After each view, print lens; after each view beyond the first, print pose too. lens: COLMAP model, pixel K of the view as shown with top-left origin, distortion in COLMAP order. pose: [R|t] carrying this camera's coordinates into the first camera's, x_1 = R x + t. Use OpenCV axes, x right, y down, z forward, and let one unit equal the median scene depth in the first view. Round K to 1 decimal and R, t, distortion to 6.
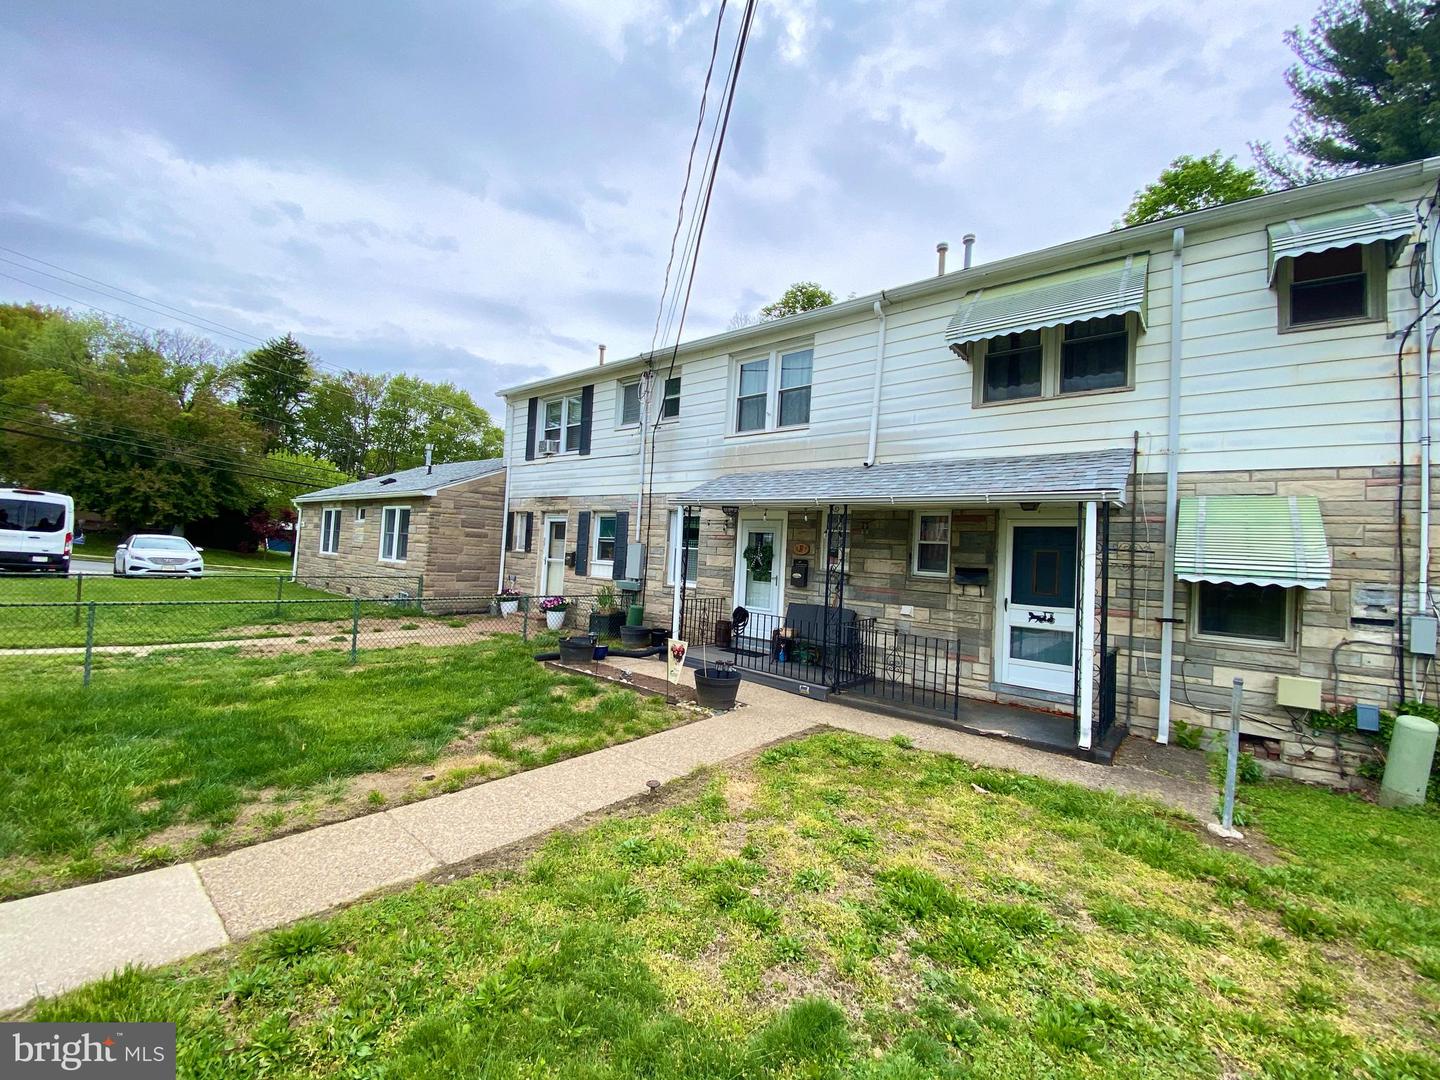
lens RADIAL K [[577.7, 0, 720.4], [0, 577.7, 536.0], [0, 0, 1]] dist [0.008882, -0.015318]
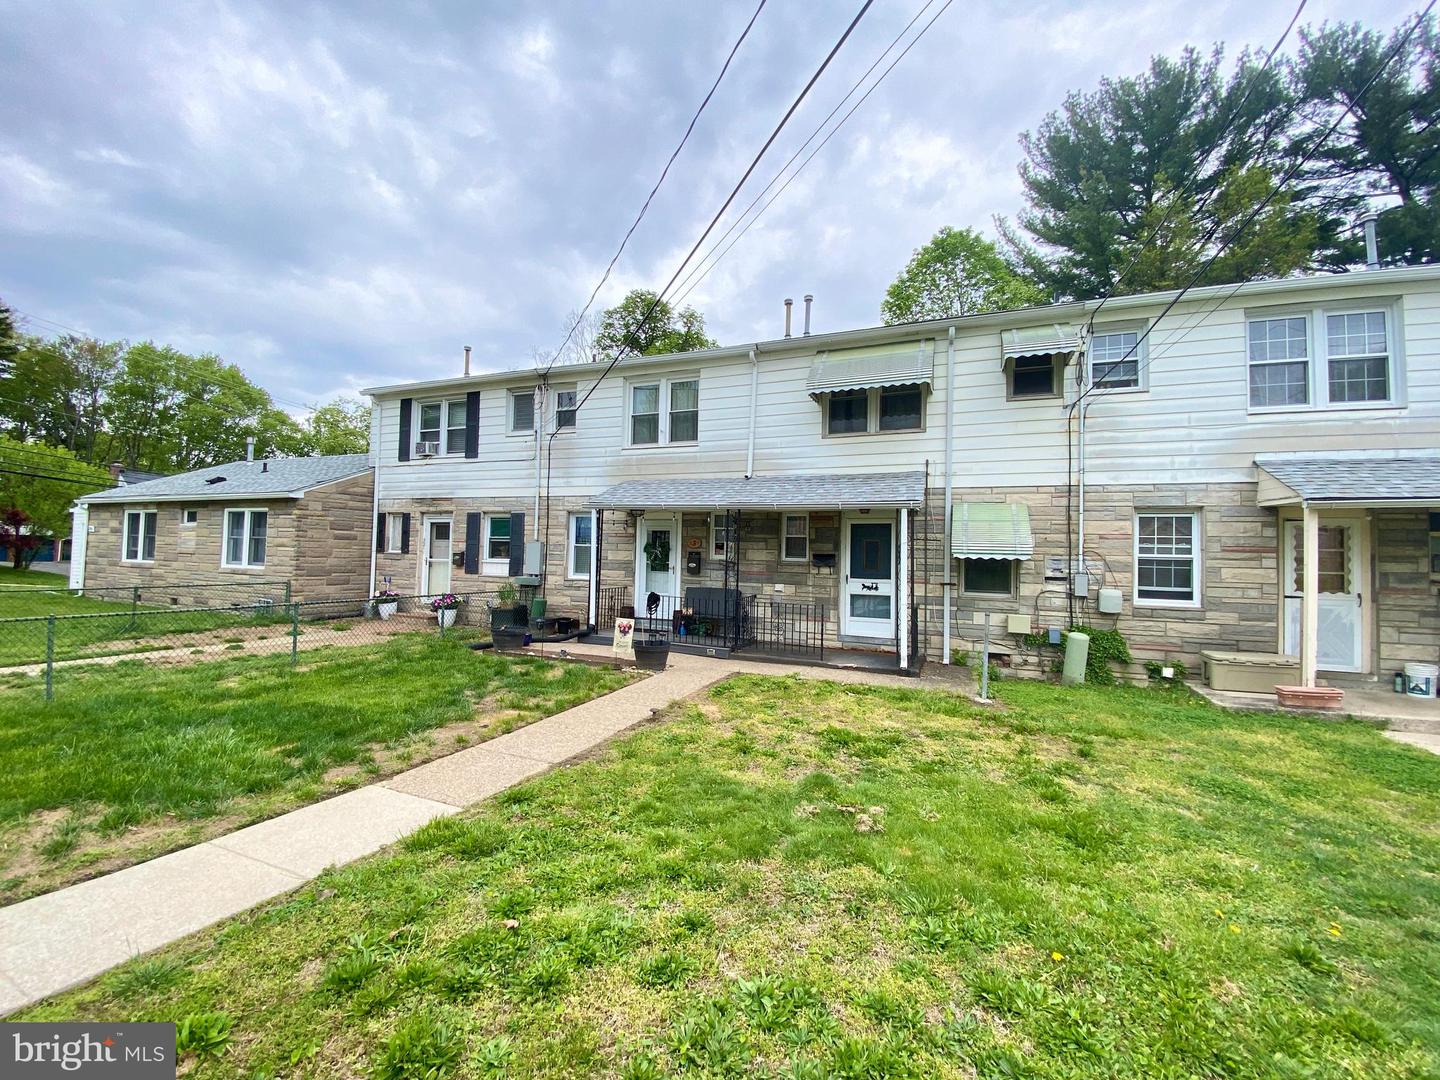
lens RADIAL K [[571.6, 0, 720.2], [0, 571.6, 535.6], [0, 0, 1]] dist [0.040626, -0.032932]
pose [[0.954145, -0.021945, 0.298541, -0.244588], [0.018503, 0.999726, 0.014352, -0.015499], [-0.298774, -0.008170, 0.954289, -0.265961]]
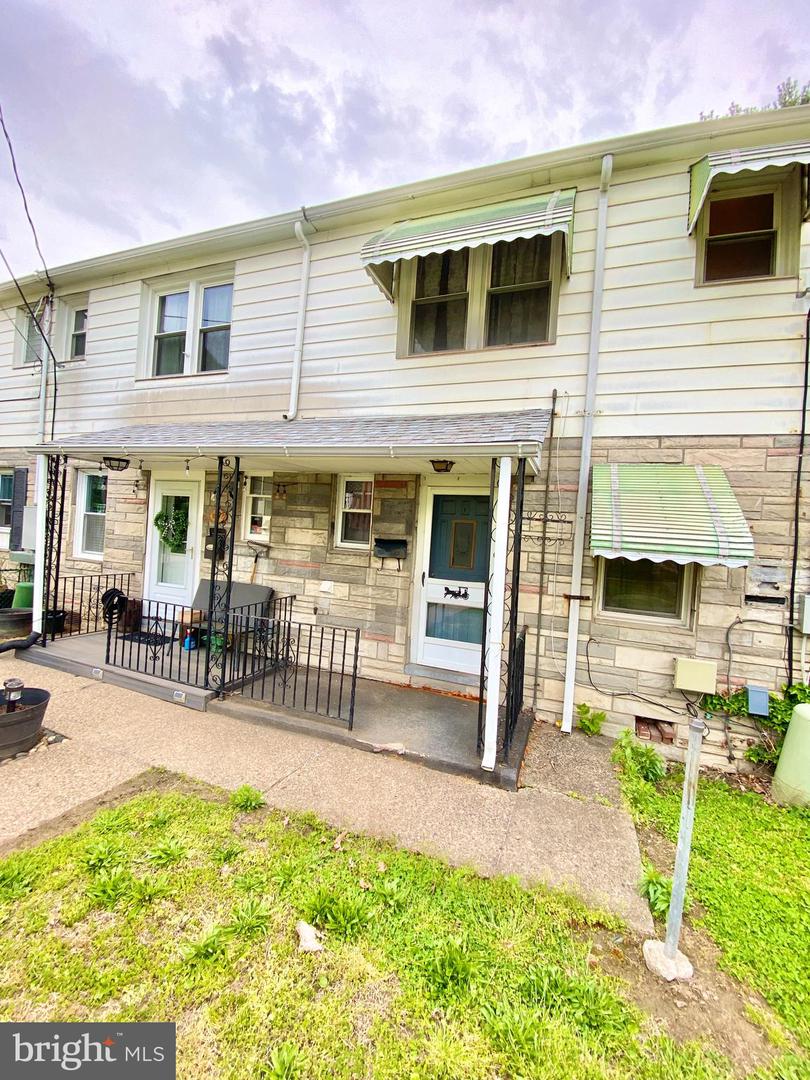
lens RADIAL K [[428.7, 0, 410.8], [0, 428.7, 537.9], [0, 0, 1]] dist [0.040626, -0.032932]
pose [[0.943341, 0.005482, 0.331779, 0.285733], [-0.024604, 0.998267, 0.053464, 0.019658], [-0.330911, -0.058598, 0.941841, 0.426531]]
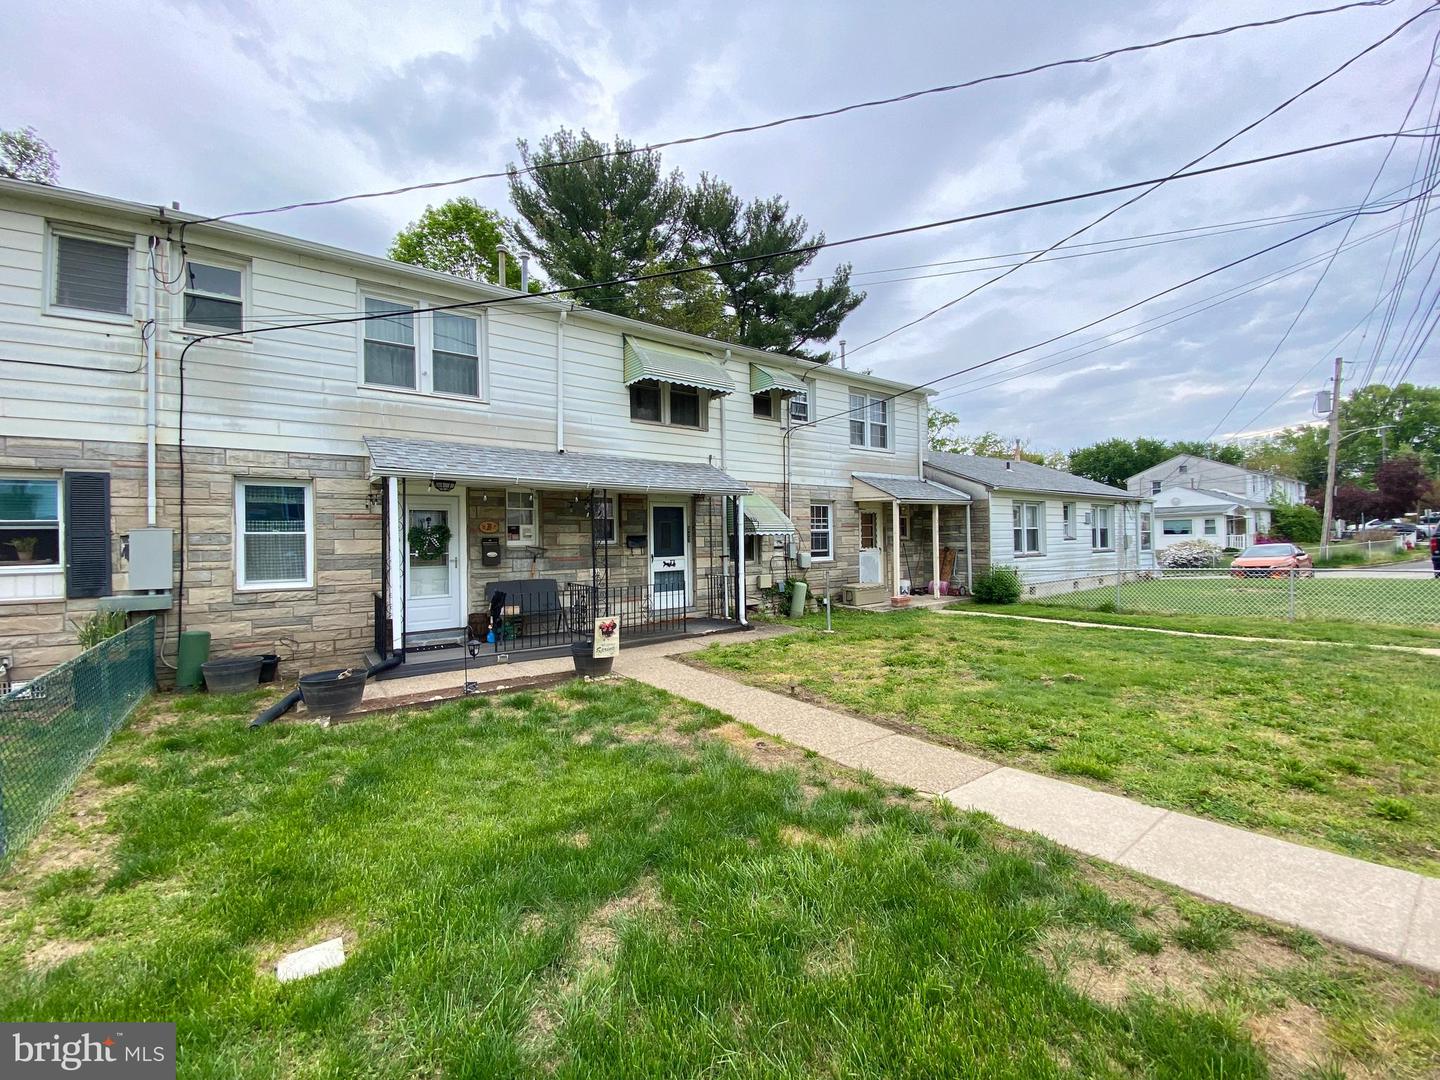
lens RADIAL K [[571.6, 0, 720.2], [0, 571.6, 535.6], [0, 0, 1]] dist [0.040626, -0.032932]
pose [[0.238452, -0.055312, 0.969578, -1.042382], [-0.005916, 0.998275, 0.058404, -0.033592], [-0.971136, -0.019662, 0.237714, 0.547422]]
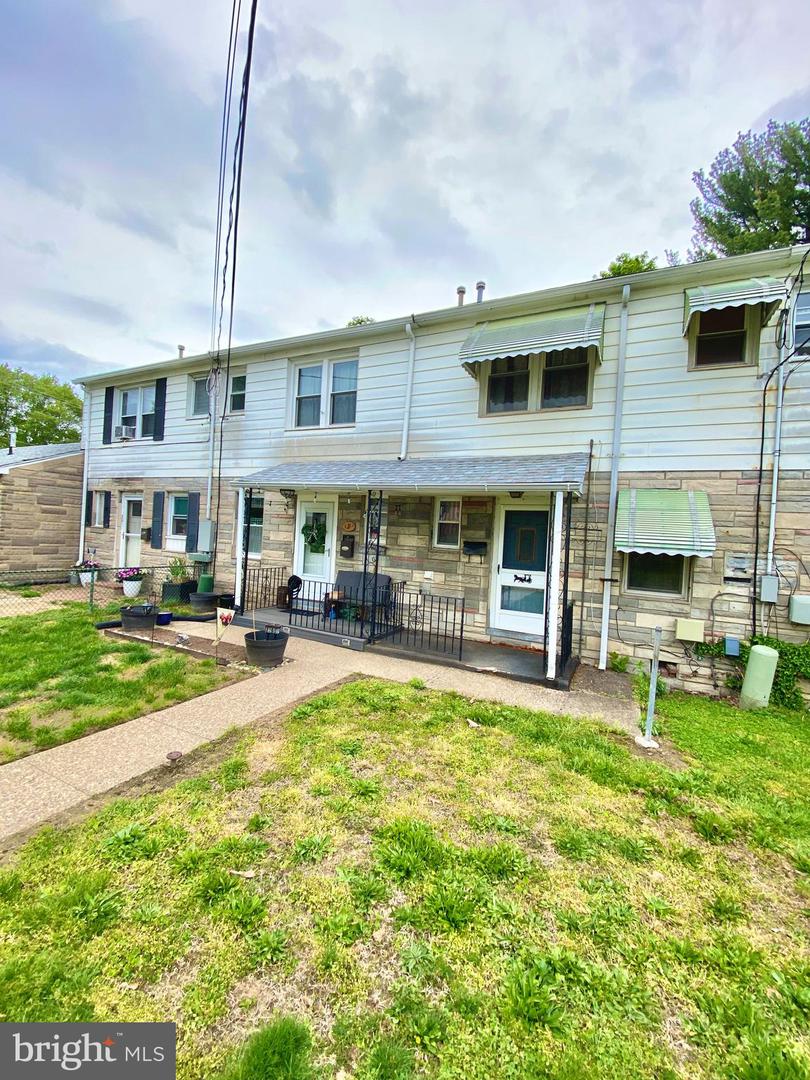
lens RADIAL K [[433.7, 0, 407.8], [0, 433.7, 538.9], [0, 0, 1]] dist [0.026219, -0.024000]
pose [[0.971465, -0.001741, 0.237176, 0.067718], [-0.010721, 0.998629, 0.051241, 0.000862], [-0.236940, -0.052322, 0.970114, 0.111975]]
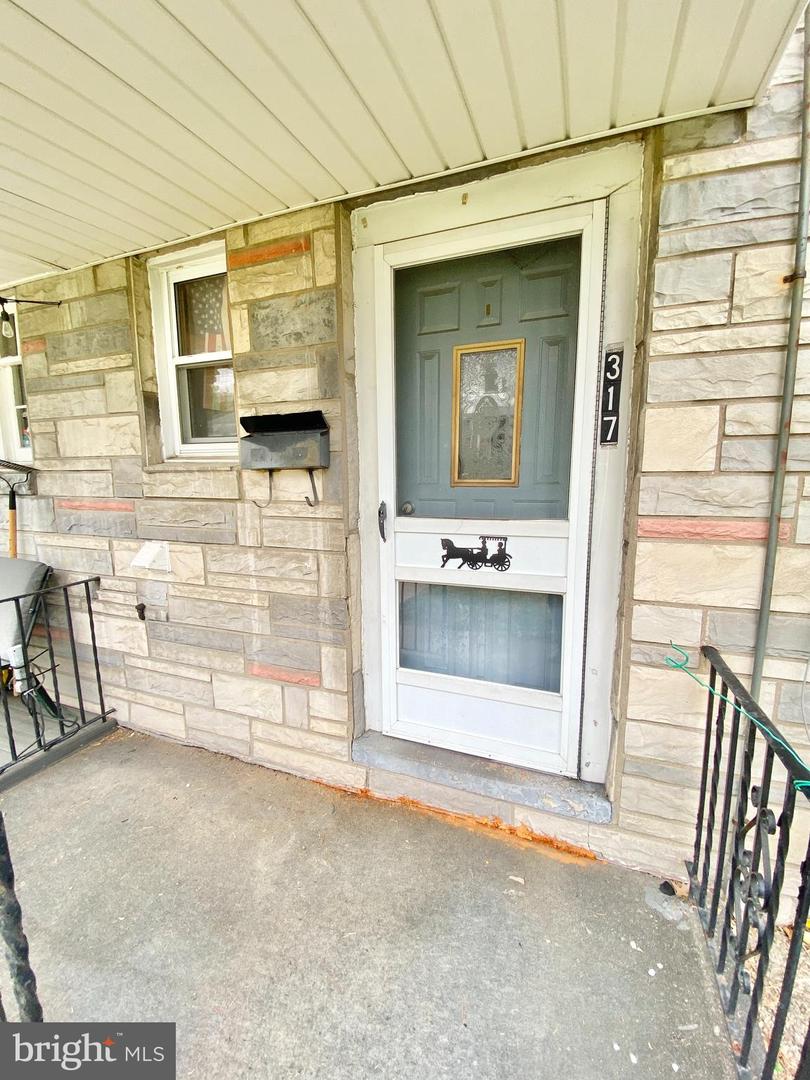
lens RADIAL K [[432.9, 0, 405.0], [0, 432.9, 540.0], [0, 0, 1]] dist [0.021429, -0.020002]
pose [[0.944592, -0.104451, 0.311186, 0.490800], [0.045060, 0.980307, 0.192268, 0.093555], [-0.325141, -0.167593, 0.930697, 0.875727]]
